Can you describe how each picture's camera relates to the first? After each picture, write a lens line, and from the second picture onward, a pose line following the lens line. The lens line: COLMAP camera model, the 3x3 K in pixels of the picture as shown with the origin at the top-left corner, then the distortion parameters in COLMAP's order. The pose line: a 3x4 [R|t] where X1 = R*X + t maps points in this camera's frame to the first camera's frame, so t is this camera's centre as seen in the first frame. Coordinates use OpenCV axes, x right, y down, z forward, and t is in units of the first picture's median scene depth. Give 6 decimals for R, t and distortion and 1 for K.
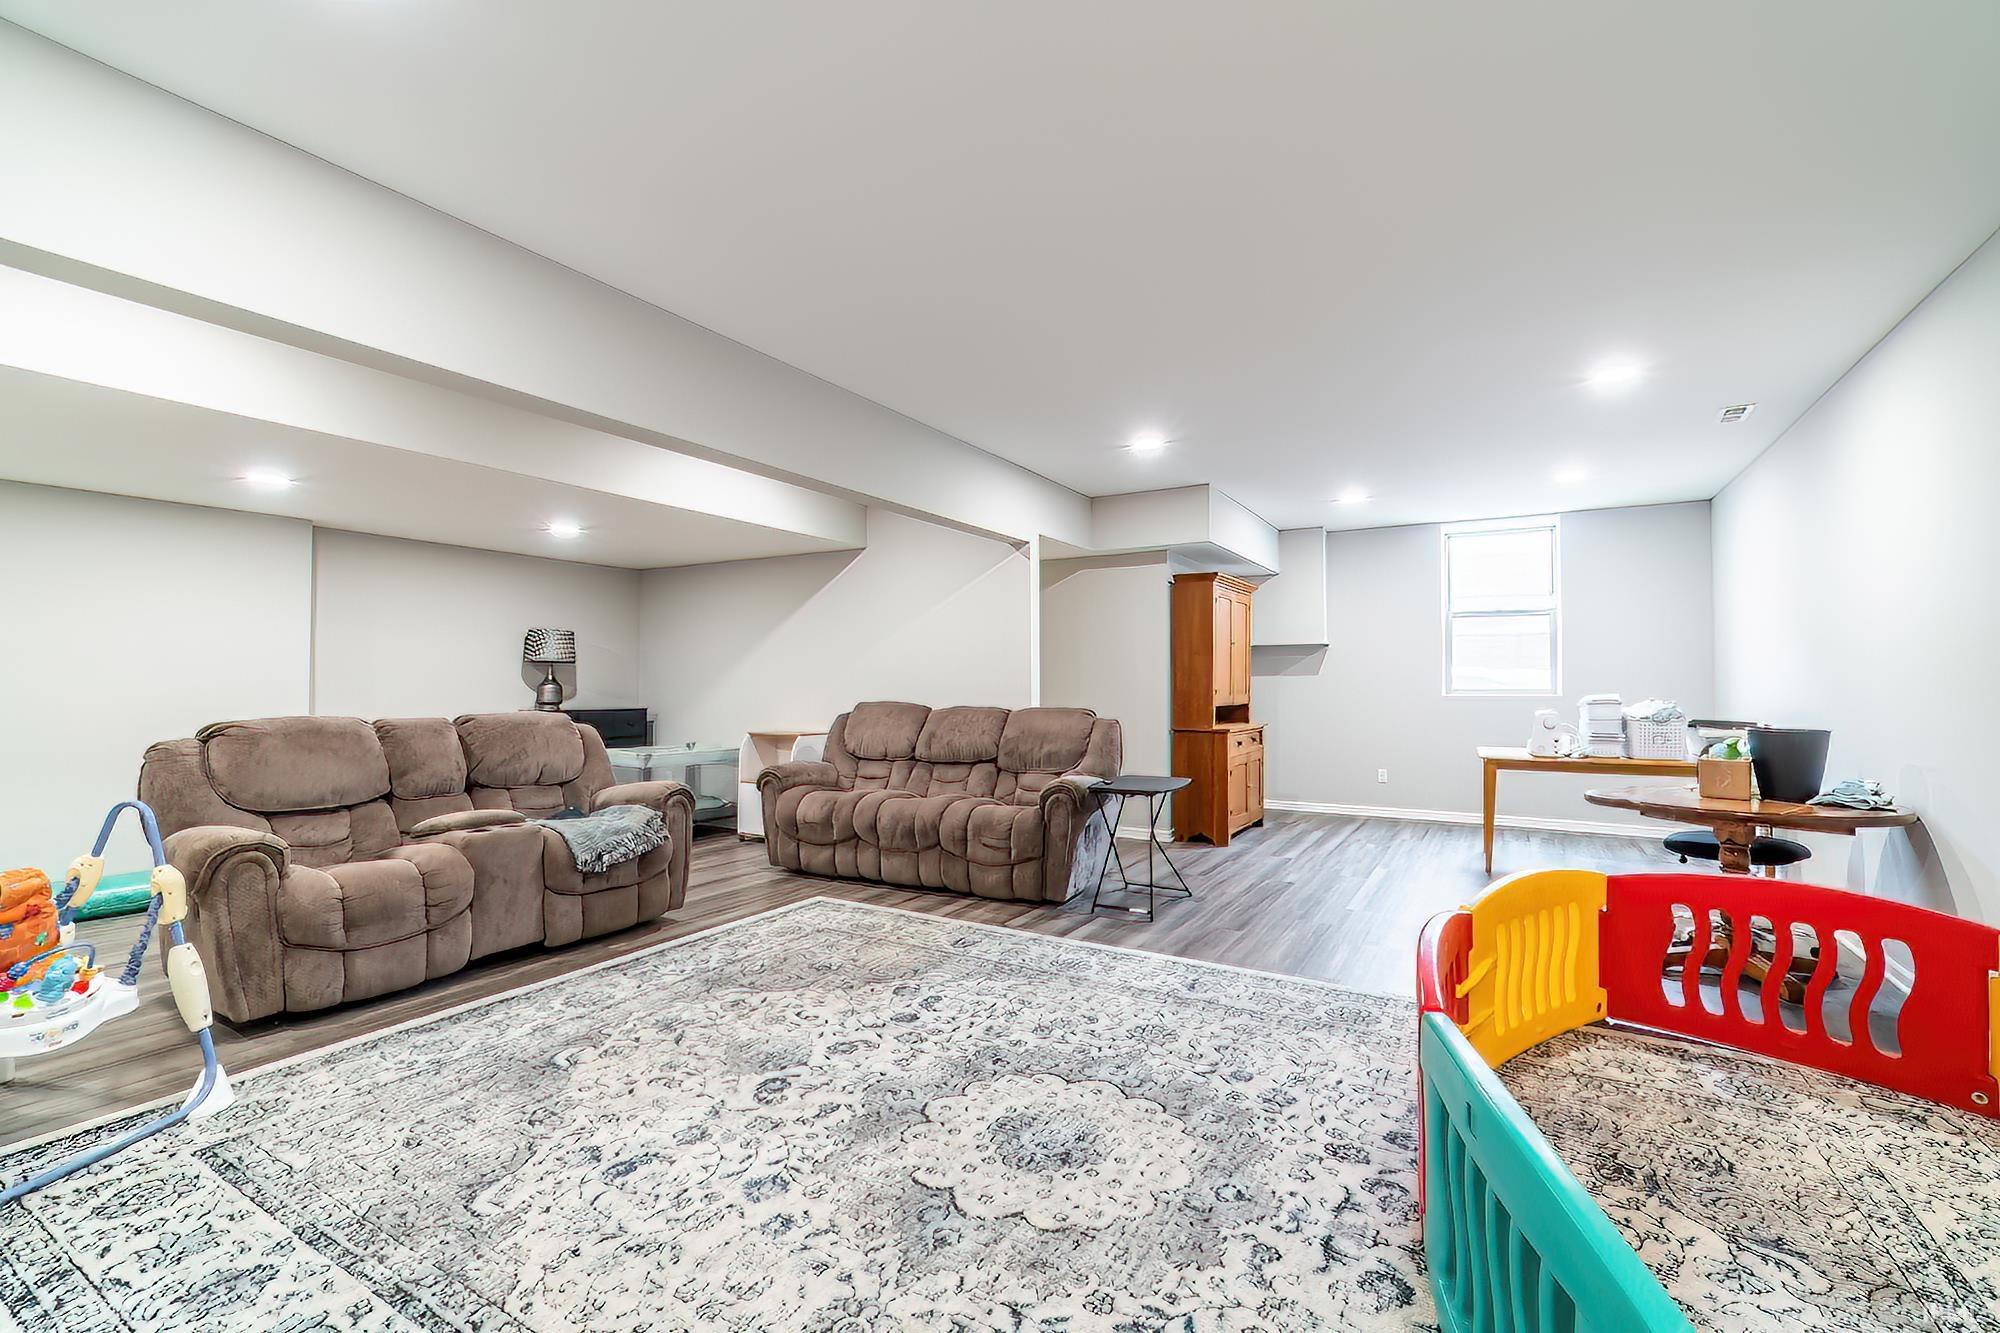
lens RADIAL K [[864.9, 0, 996.6], [0, 864.9, 662.0], [0, 0, 1]] dist [-0.008046, 0.000474]
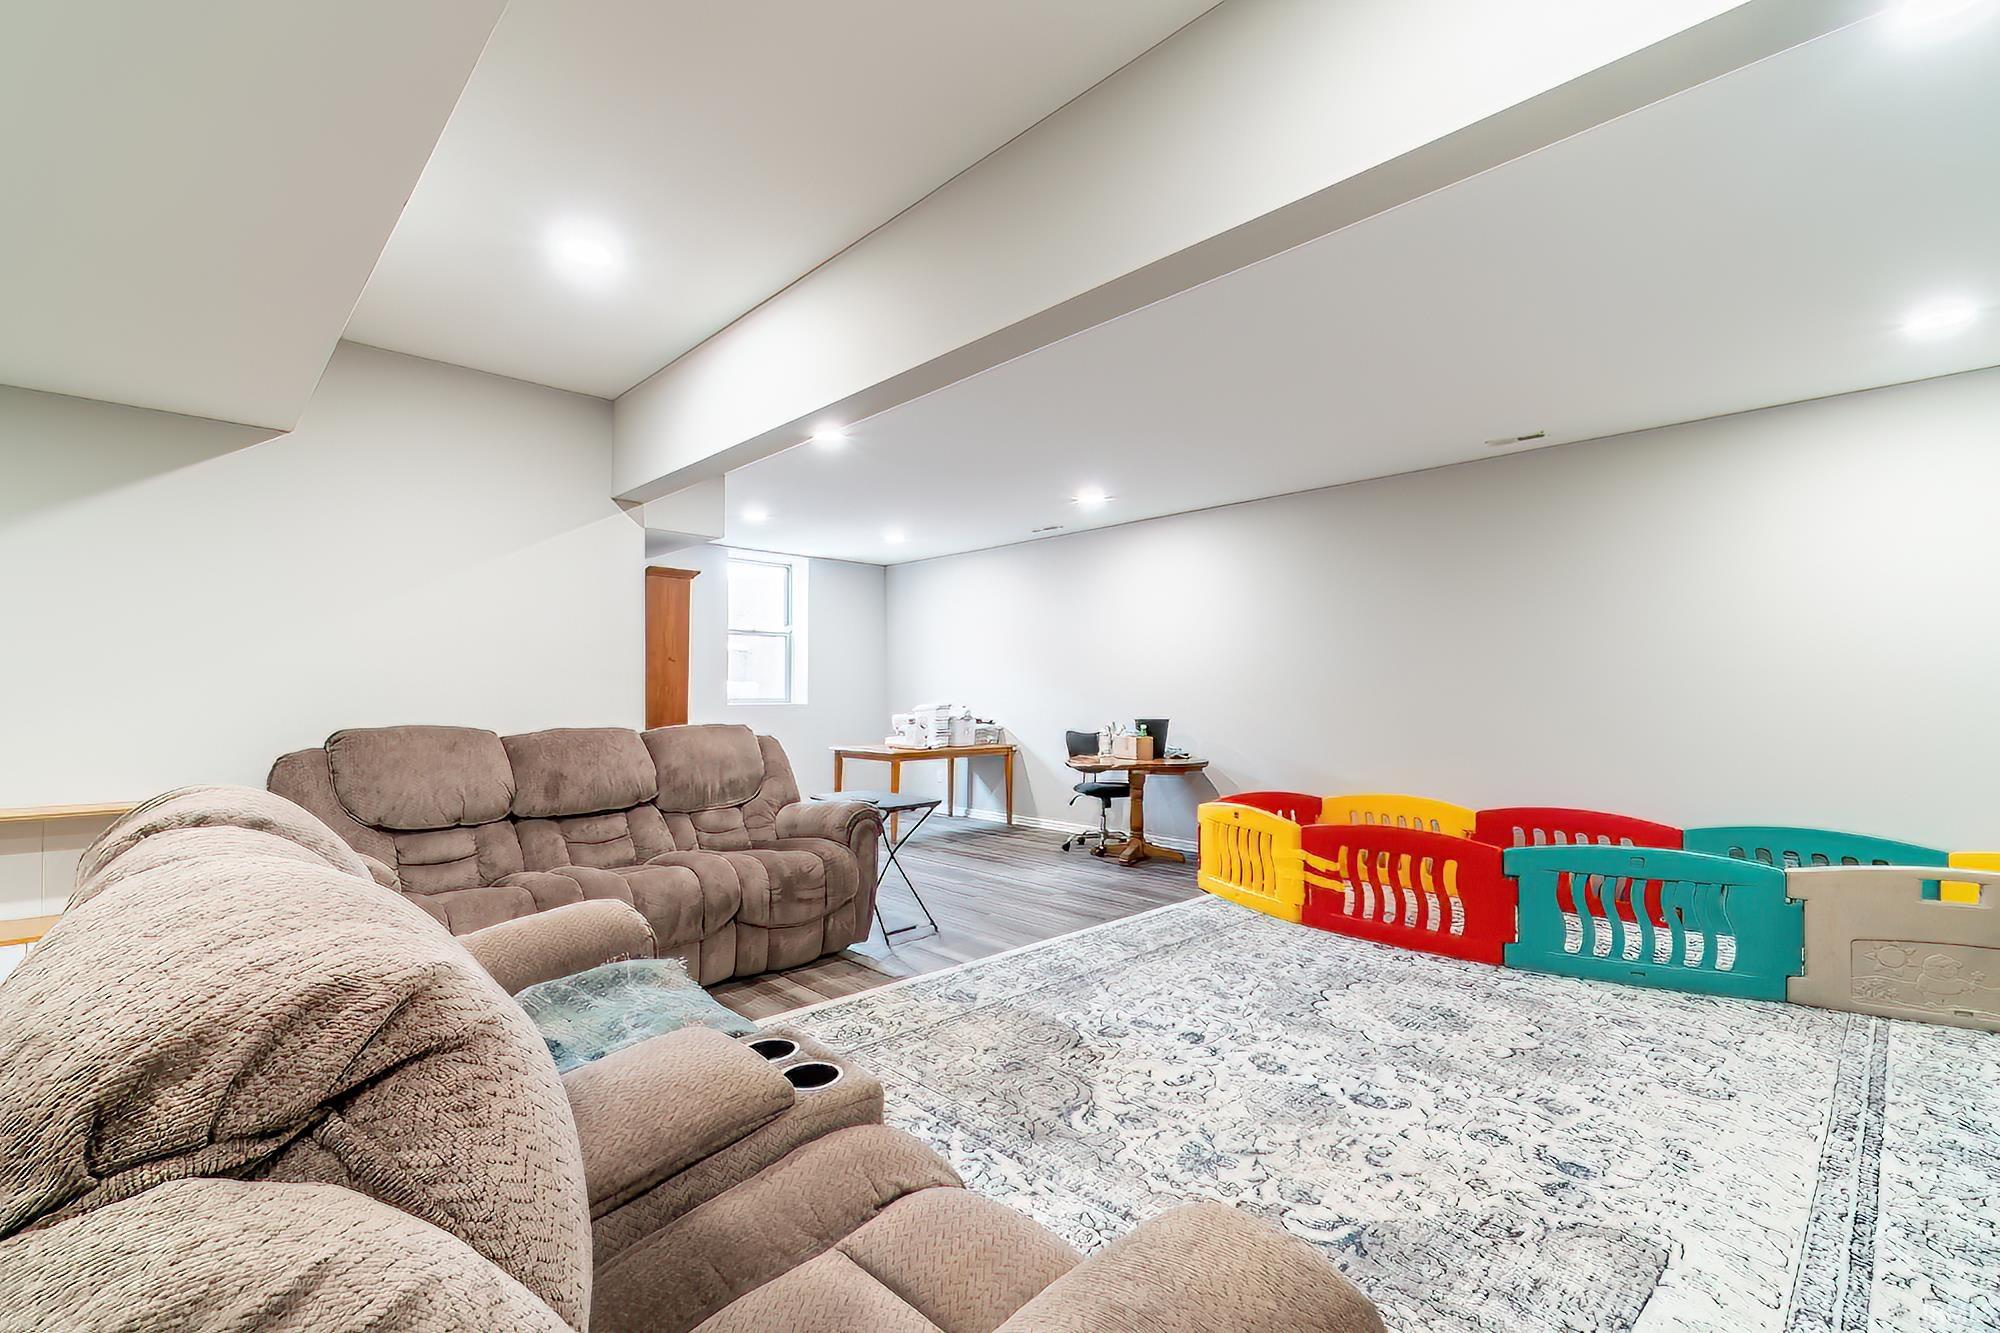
lens RADIAL K [[864.9, 0, 997.3], [0, 864.9, 687.0], [0, 0, 1]] dist [-0.008046, 0.000474]
pose [[0.284469, 0.006463, 0.958663, -1.166290], [-0.021891, 0.999760, -0.000244, 0.024556], [-0.958435, -0.020916, 0.284543, 0.998088]]
